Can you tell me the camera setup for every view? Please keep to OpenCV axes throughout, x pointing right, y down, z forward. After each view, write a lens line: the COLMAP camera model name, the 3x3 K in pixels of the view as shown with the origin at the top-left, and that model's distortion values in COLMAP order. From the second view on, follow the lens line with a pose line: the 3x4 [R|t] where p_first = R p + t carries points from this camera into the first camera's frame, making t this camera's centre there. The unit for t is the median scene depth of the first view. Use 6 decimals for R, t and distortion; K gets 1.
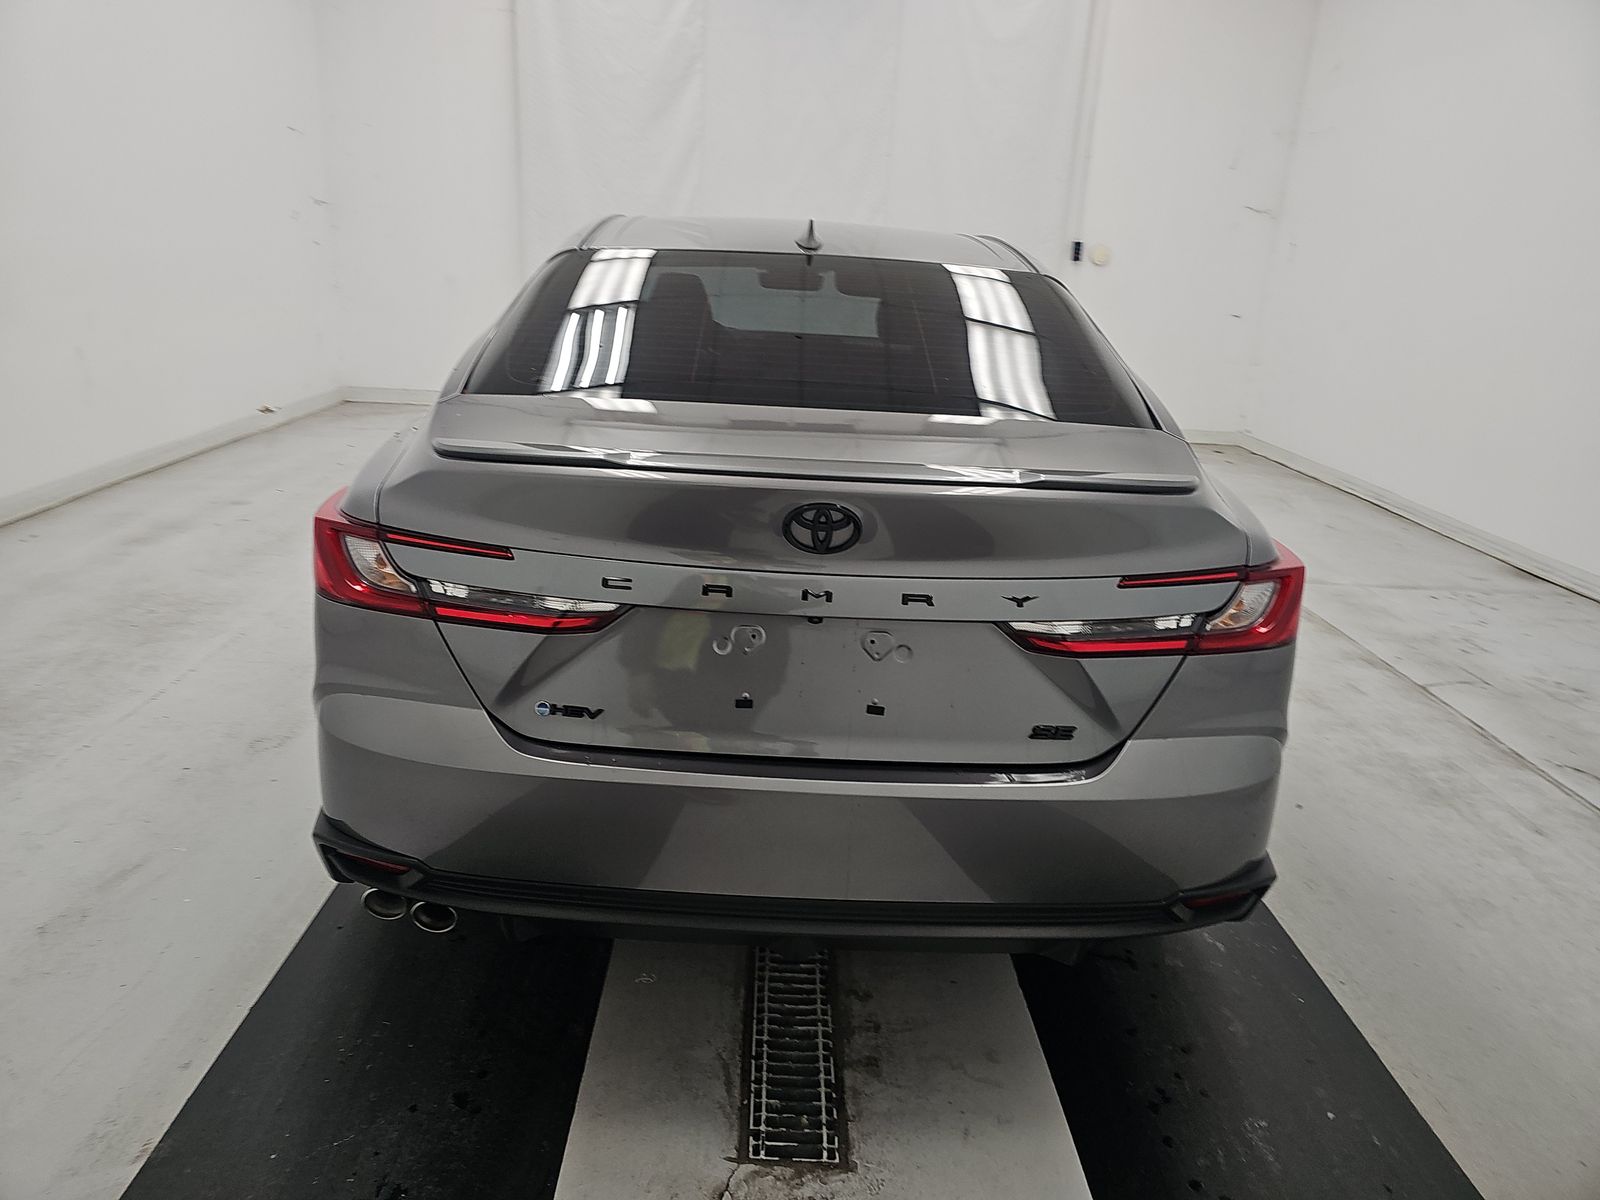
lens RADIAL K [[1057.4, 0, 800.0], [0, 1057.4, 600.0], [0, 0, 1]] dist [0.029020, 0.000176]
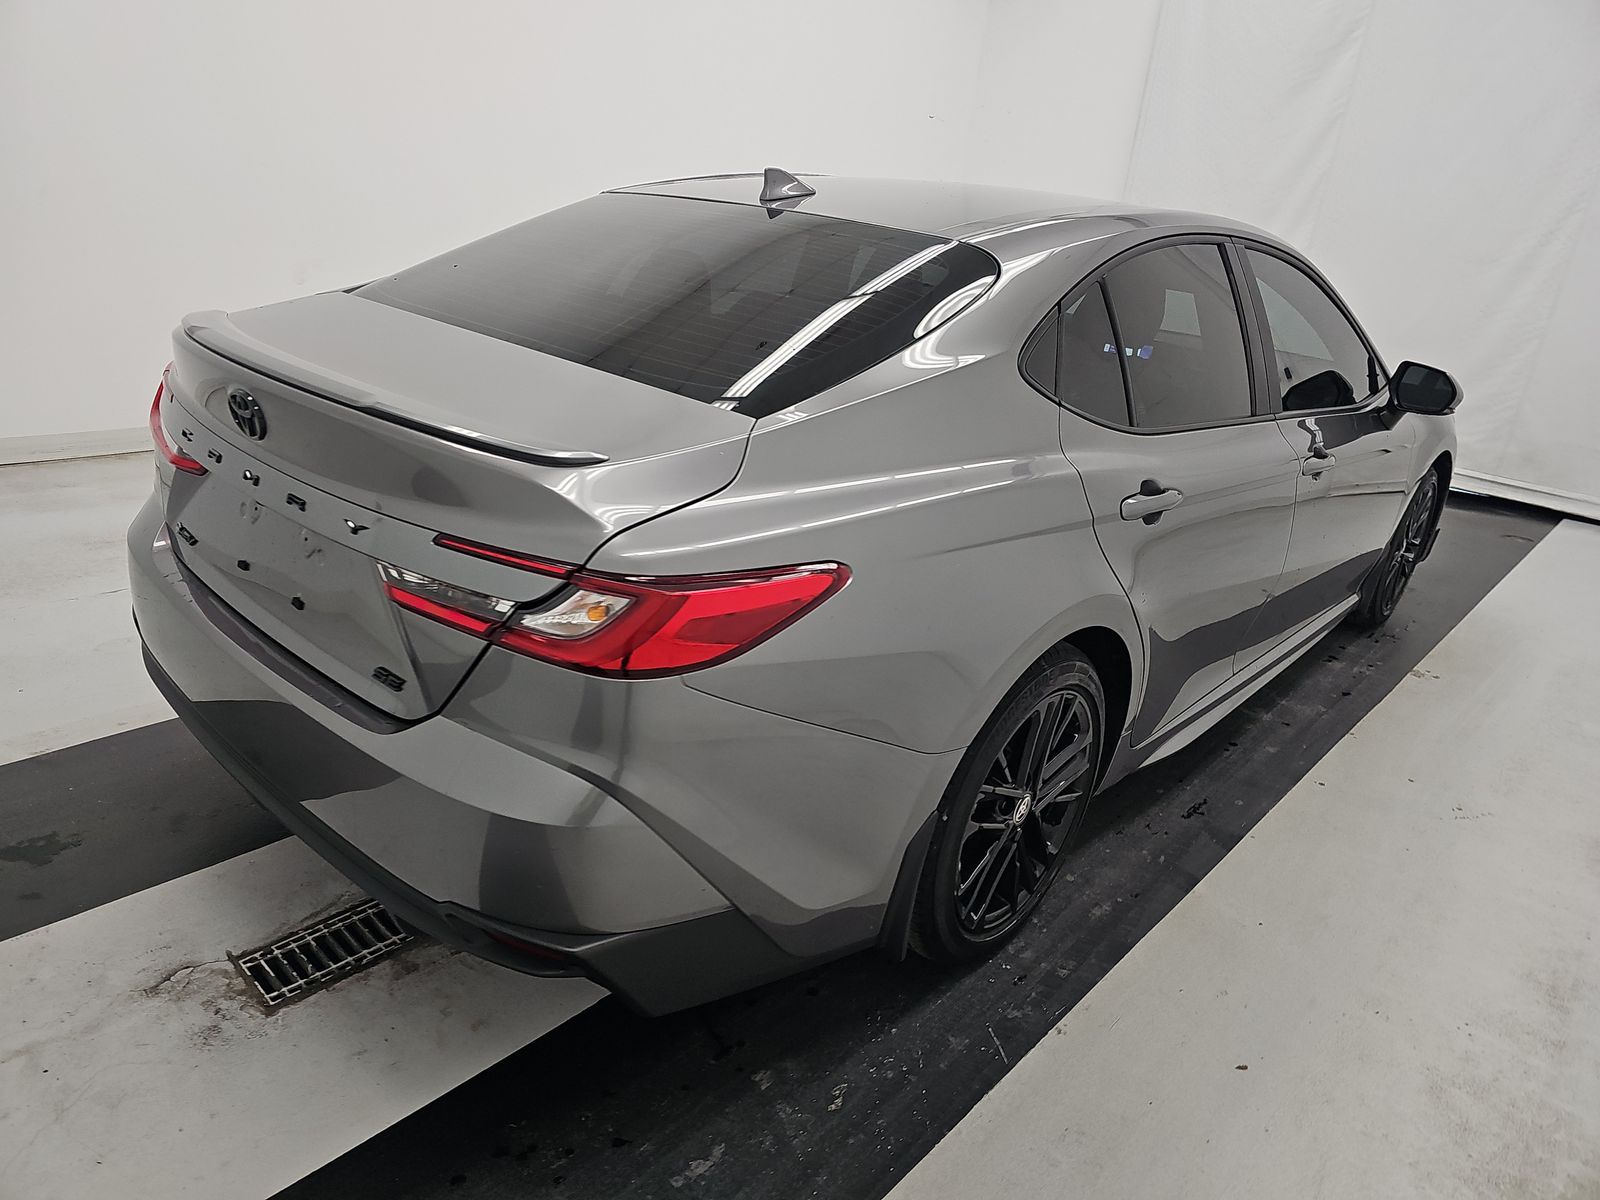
lens RADIAL K [[1065.3, 0, 800.0], [0, 1065.3, 600.0], [0, 0, 1]] dist [0.025392, -0.000497]
pose [[0.722548, 0.268199, -0.637177, 1.090427], [-0.271023, 0.957792, 0.095816, -0.134090], [0.635981, 0.103458, 0.764739, 0.485494]]
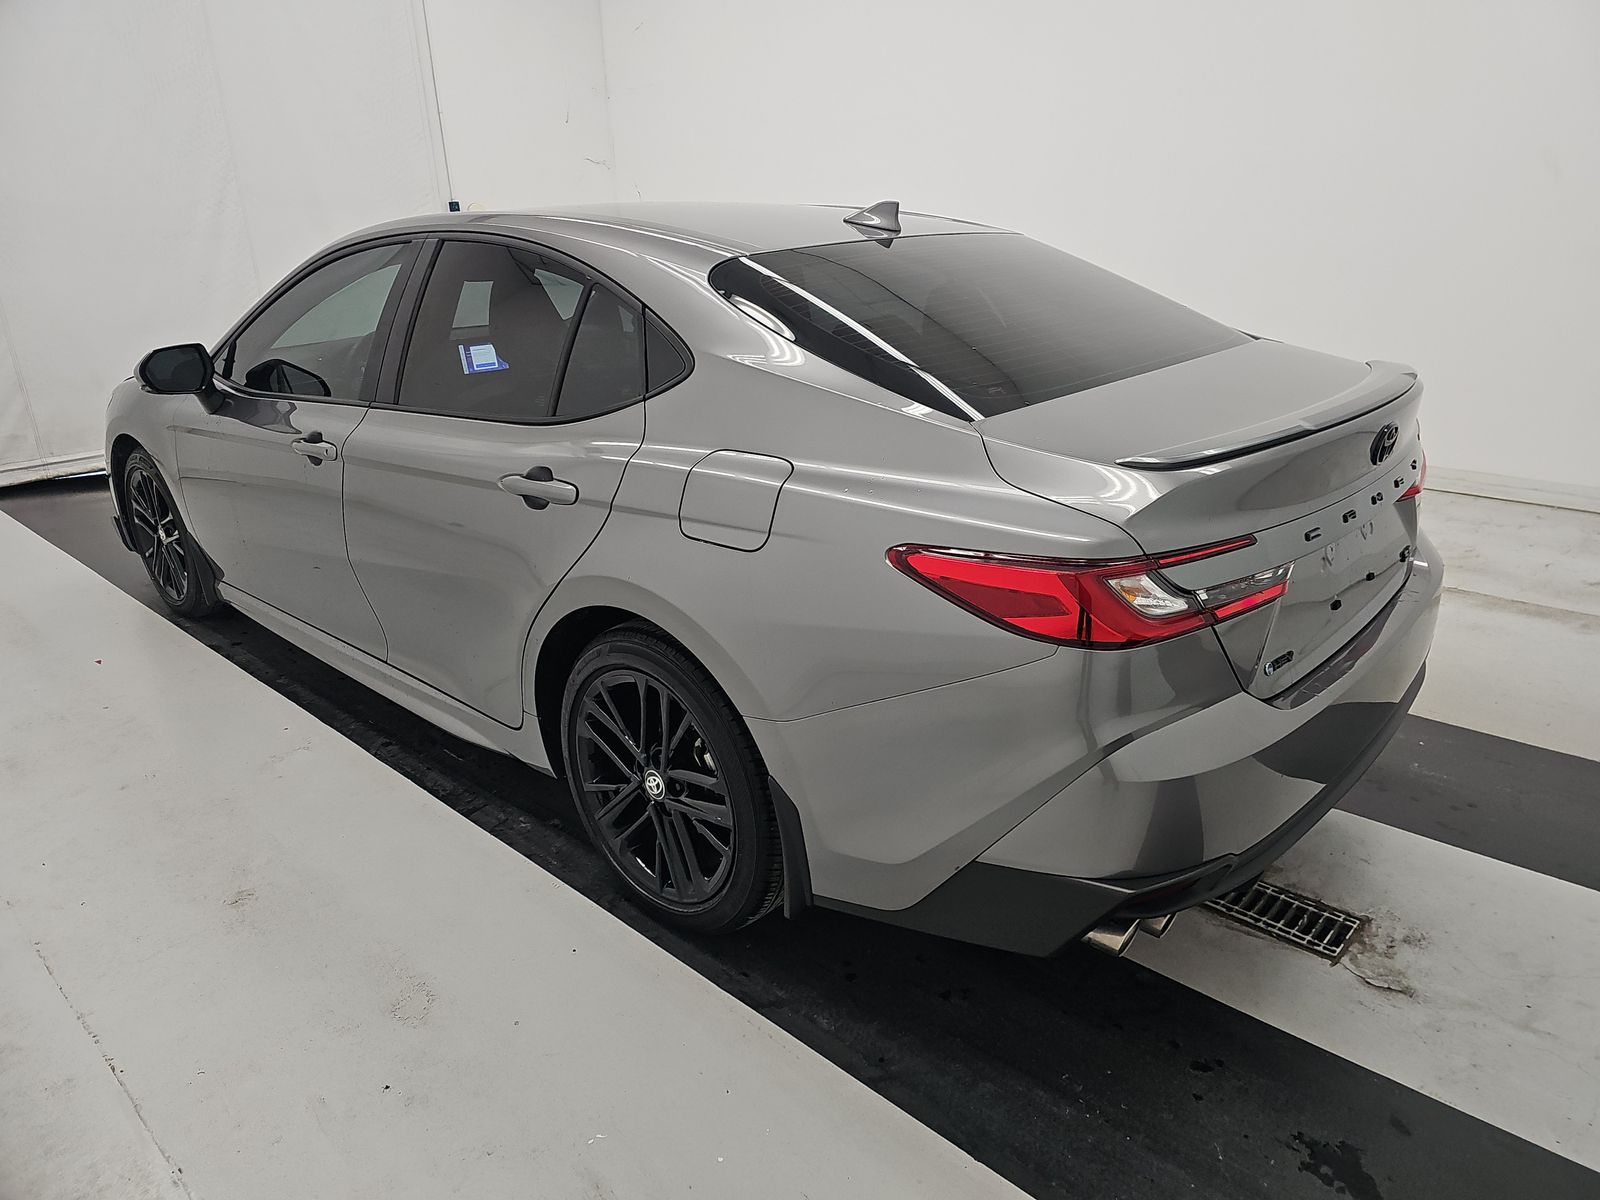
lens RADIAL K [[1065.3, 0, 800.0], [0, 1065.3, 600.0], [0, 0, 1]] dist [0.025392, -0.000497]
pose [[0.681084, -0.317319, 0.659874, -1.262100], [0.286998, 0.944793, 0.158107, -0.276631], [-0.673615, 0.081698, 0.734553, 0.484858]]
